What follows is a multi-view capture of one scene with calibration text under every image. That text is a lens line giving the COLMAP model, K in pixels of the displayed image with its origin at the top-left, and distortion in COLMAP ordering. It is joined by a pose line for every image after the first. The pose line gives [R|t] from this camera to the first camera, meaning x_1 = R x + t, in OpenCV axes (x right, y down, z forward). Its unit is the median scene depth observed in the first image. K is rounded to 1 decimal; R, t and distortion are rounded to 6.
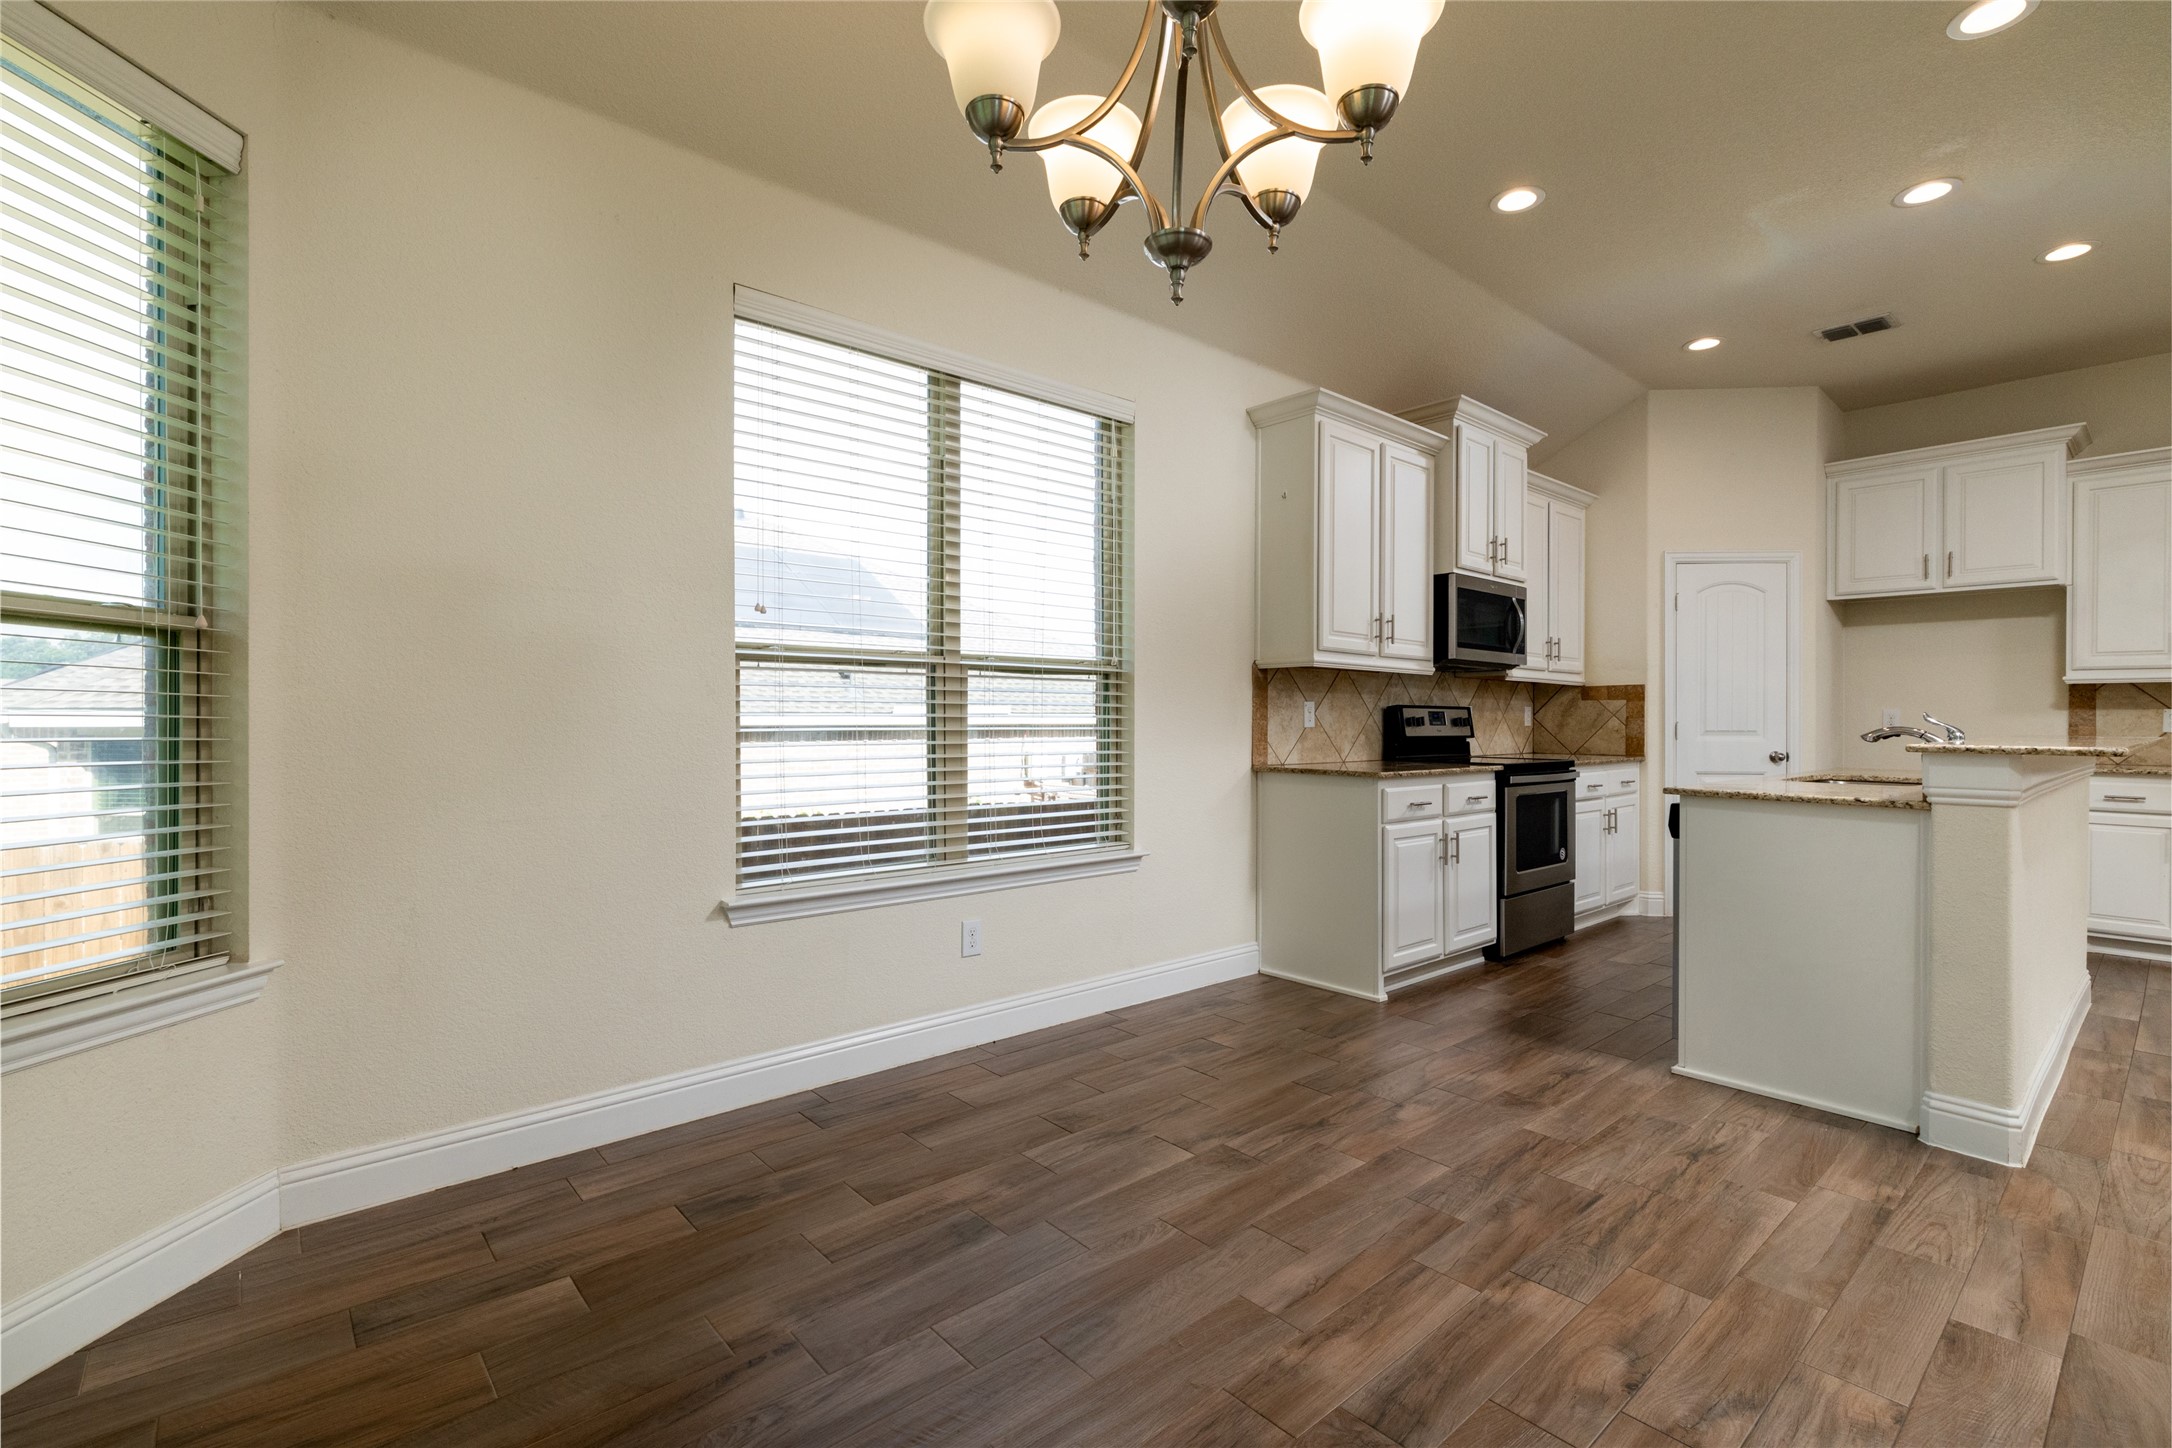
lens RADIAL K [[968.6, 0, 1079.6], [0, 968.6, 720.8], [0, 0, 1]] dist [-0.004586, 0.002265]
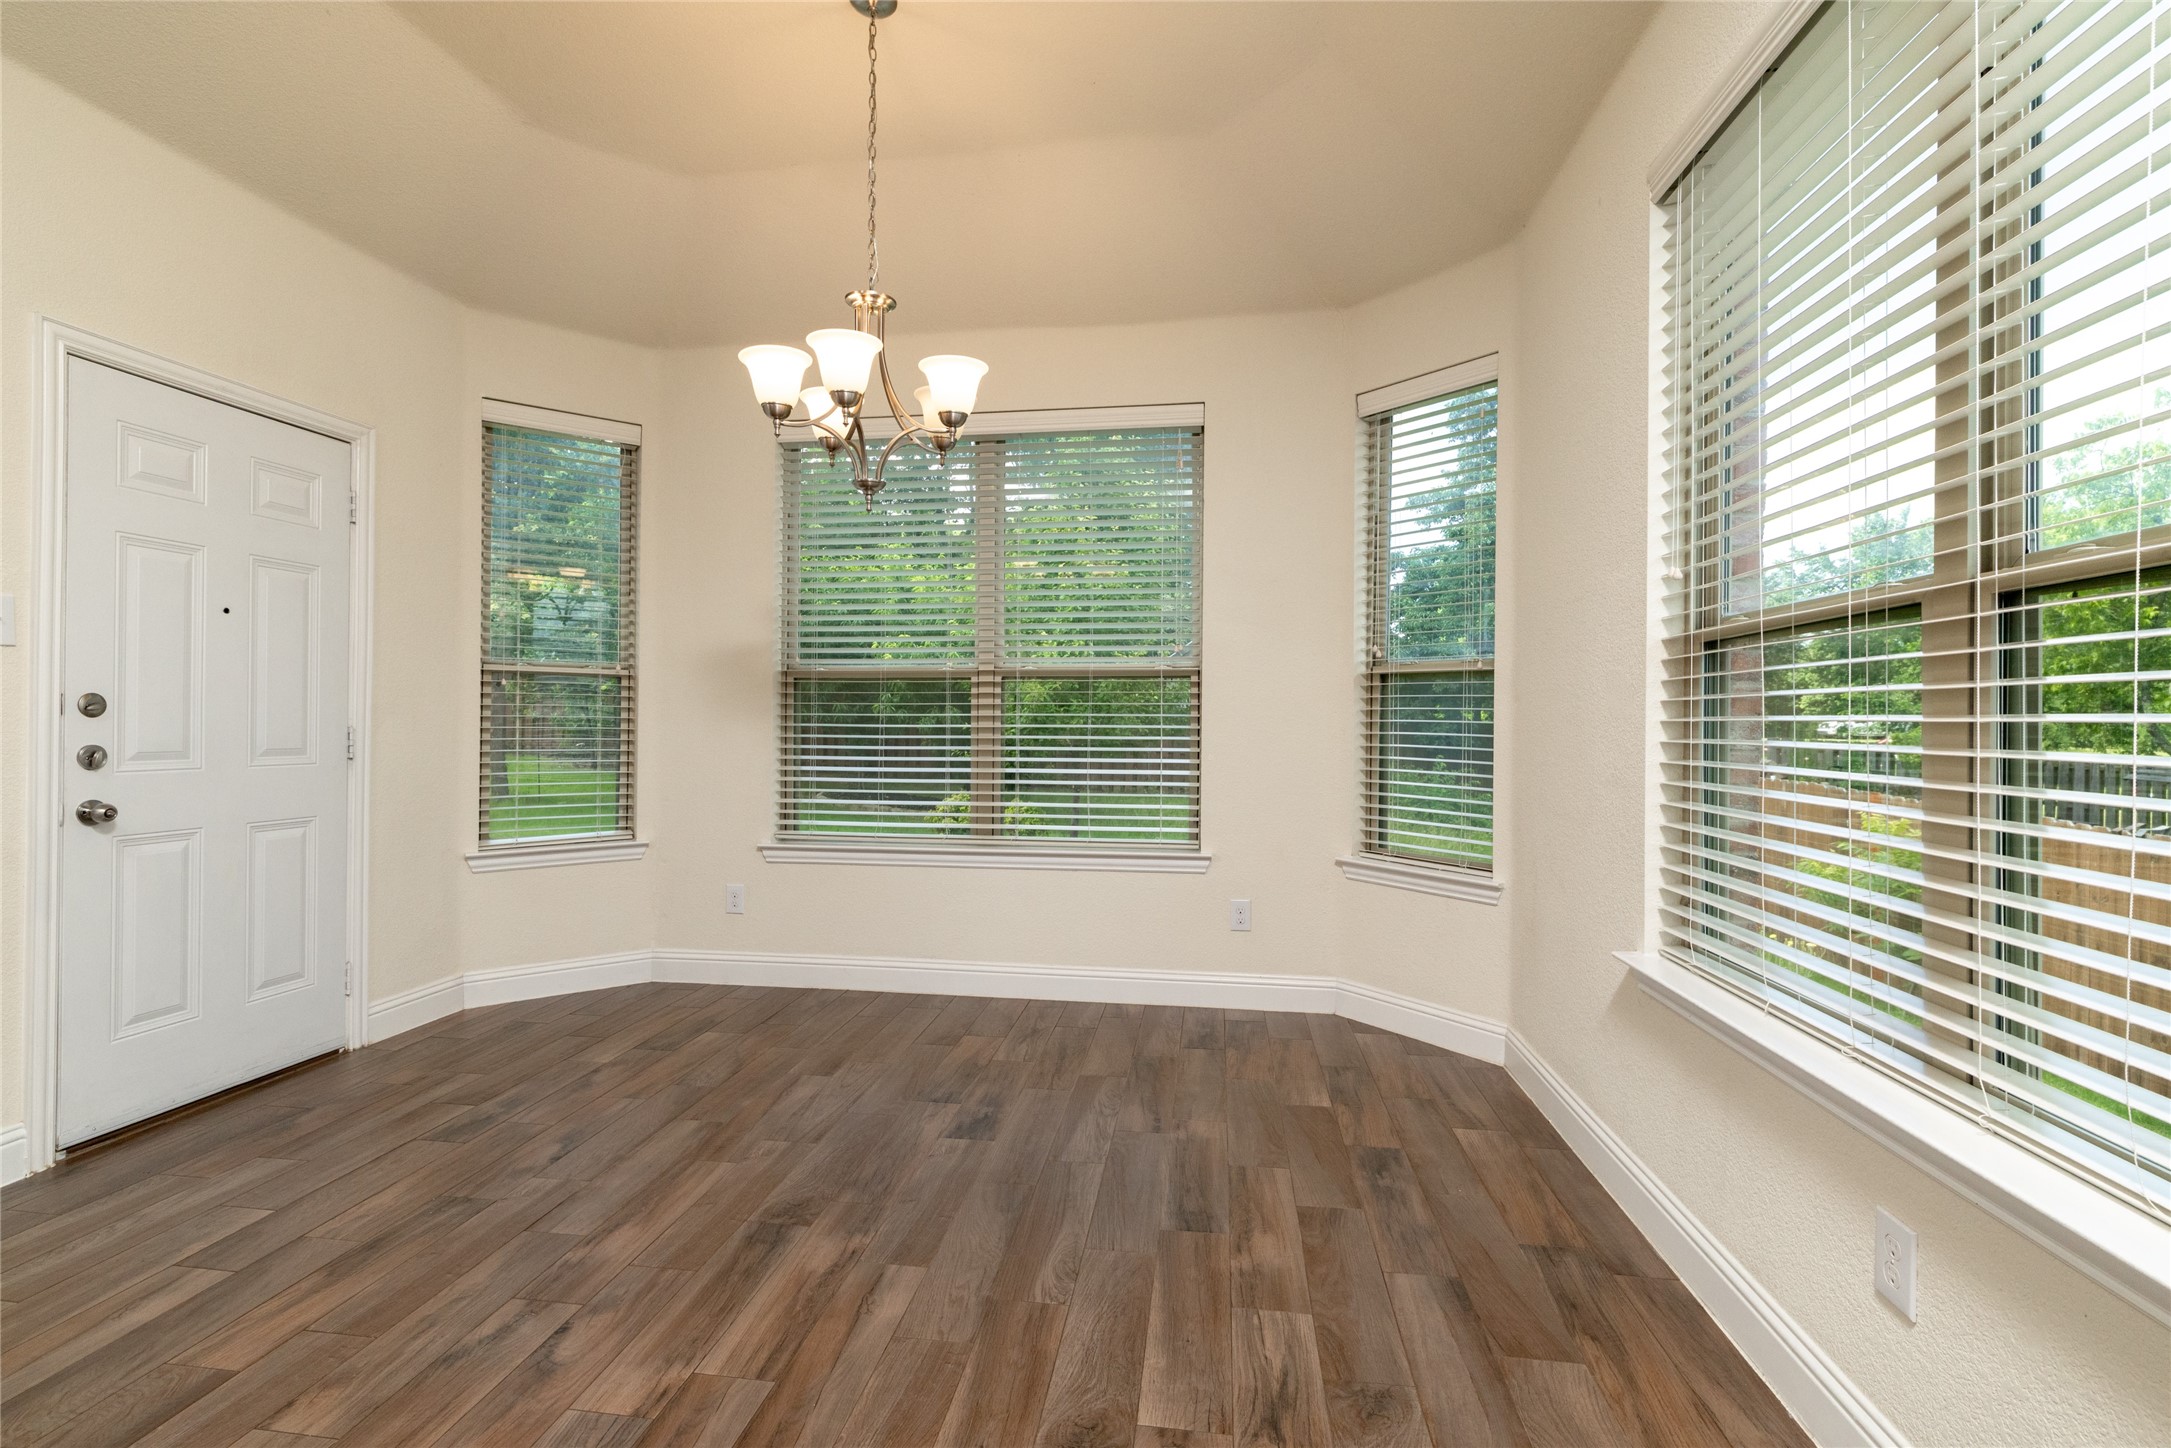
lens RADIAL K [[968.2, 0, 1077.6], [0, 968.2, 716.6], [0, 0, 1]] dist [-0.004586, 0.002265]
pose [[-0.757338, -0.010217, -0.652943, 0.284498], [-0.009478, 0.999944, -0.004653, -0.000210], [0.652954, 0.002665, -0.757393, 0.736590]]
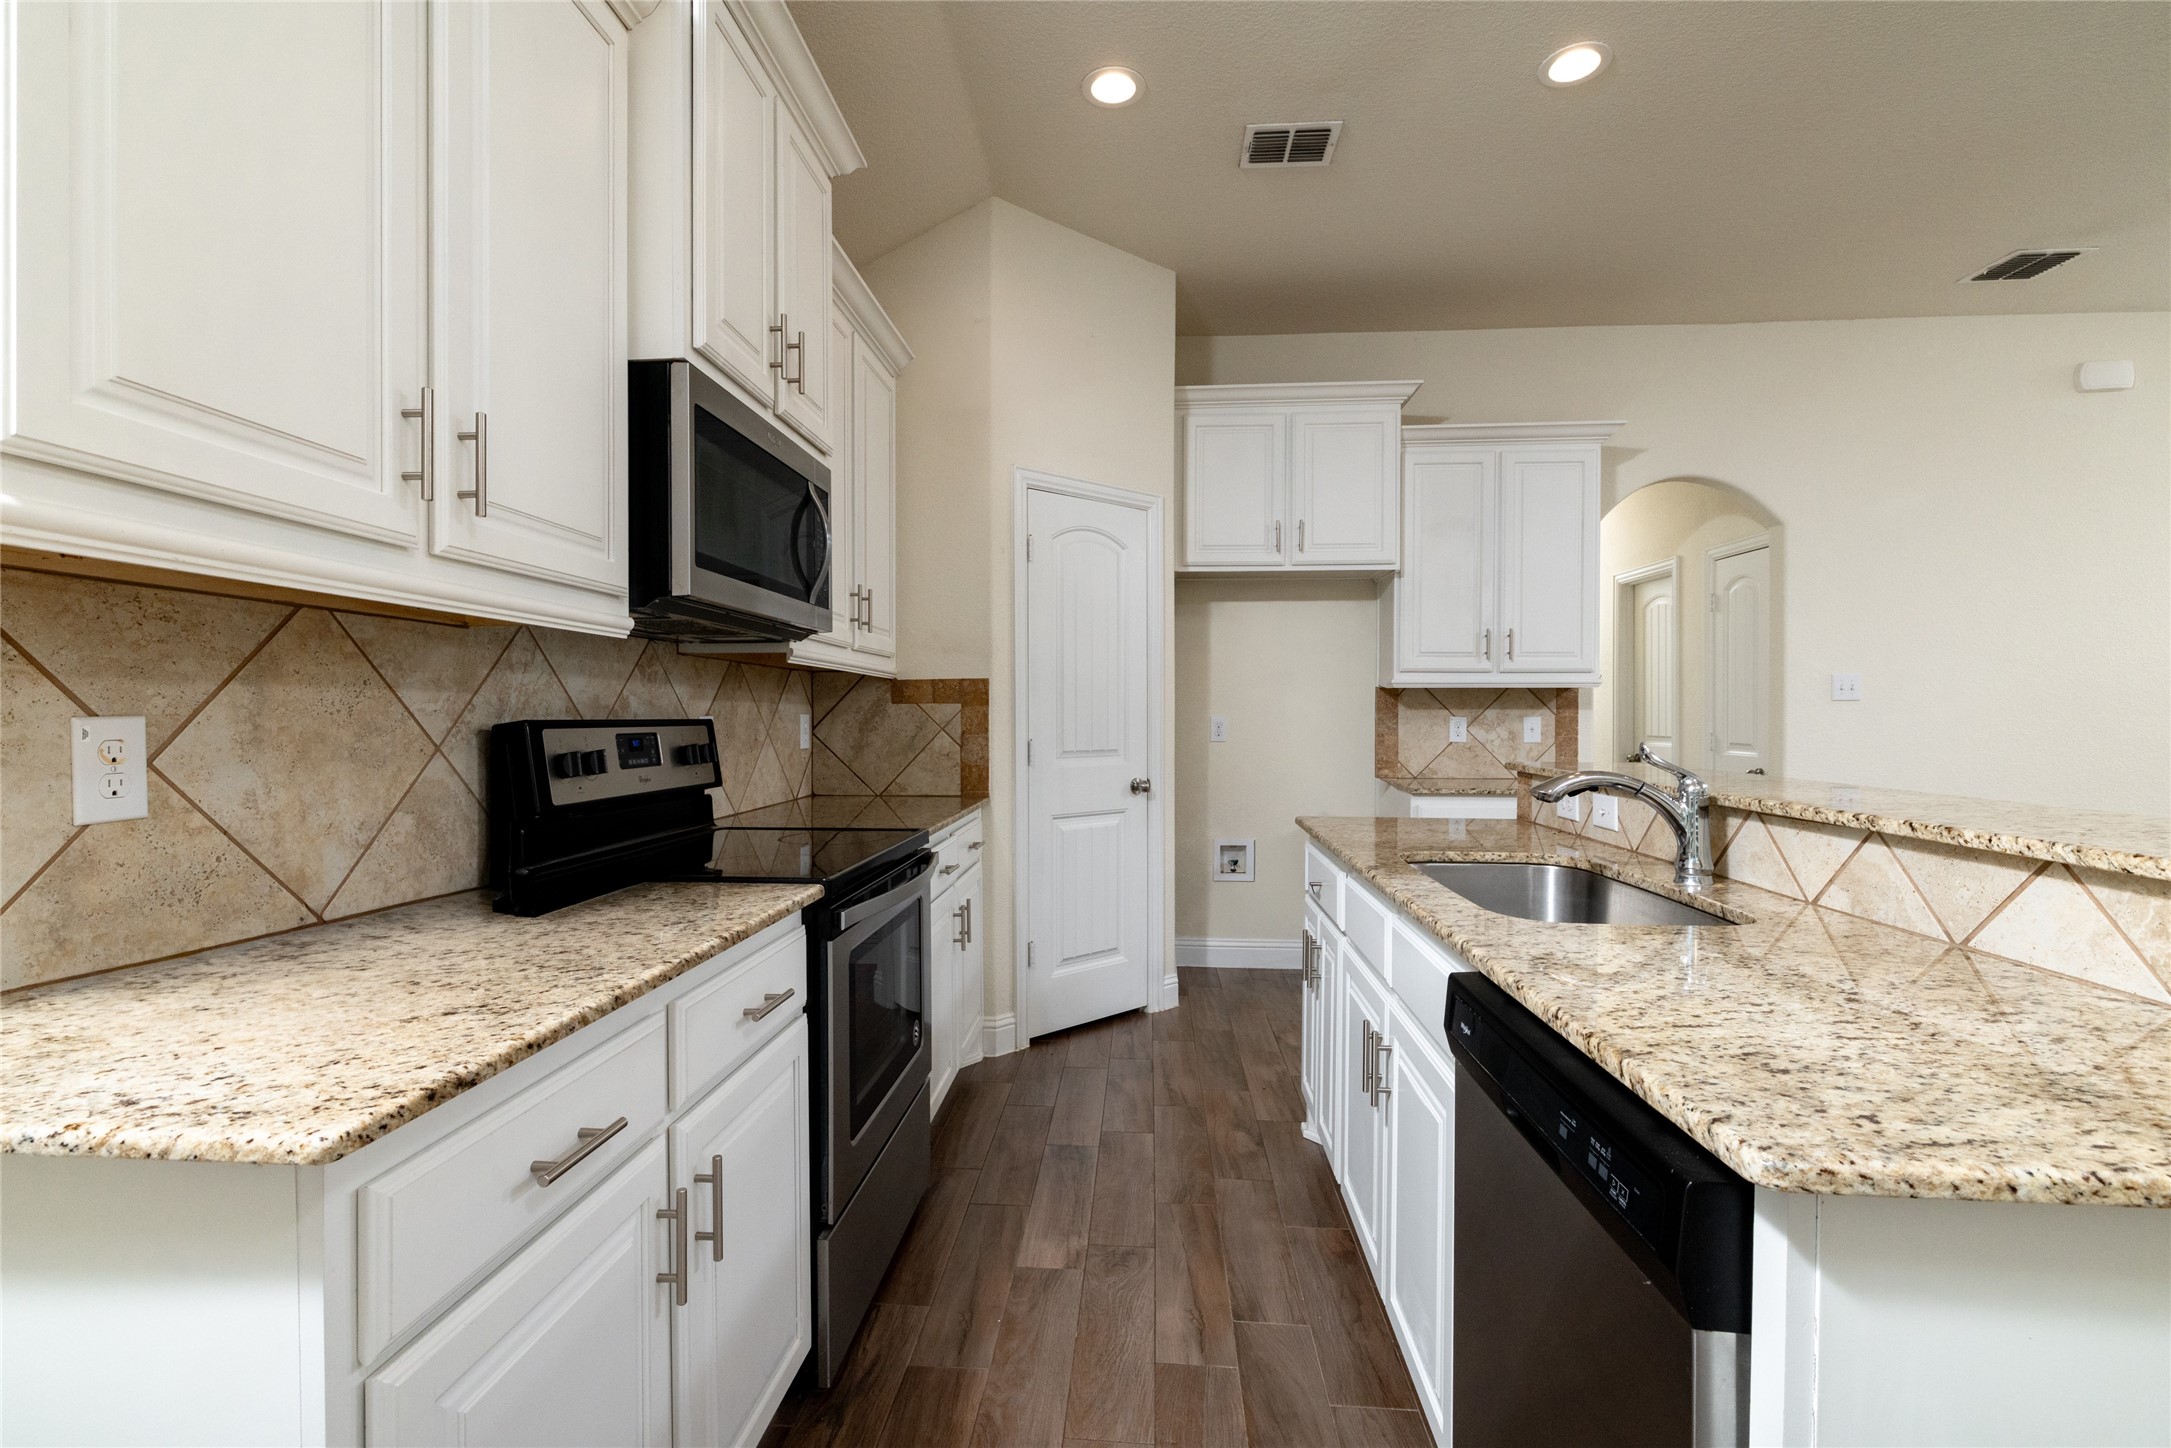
lens RADIAL K [[968.2, 0, 1073.7], [0, 968.2, 718.3], [0, 0, 1]] dist [-0.004586, 0.002265]
pose [[0.710795, -0.007908, 0.703355, 0.222580], [0.005184, 0.999969, 0.006005, -0.018285], [-0.703381, -0.000622, 0.710813, 0.608091]]
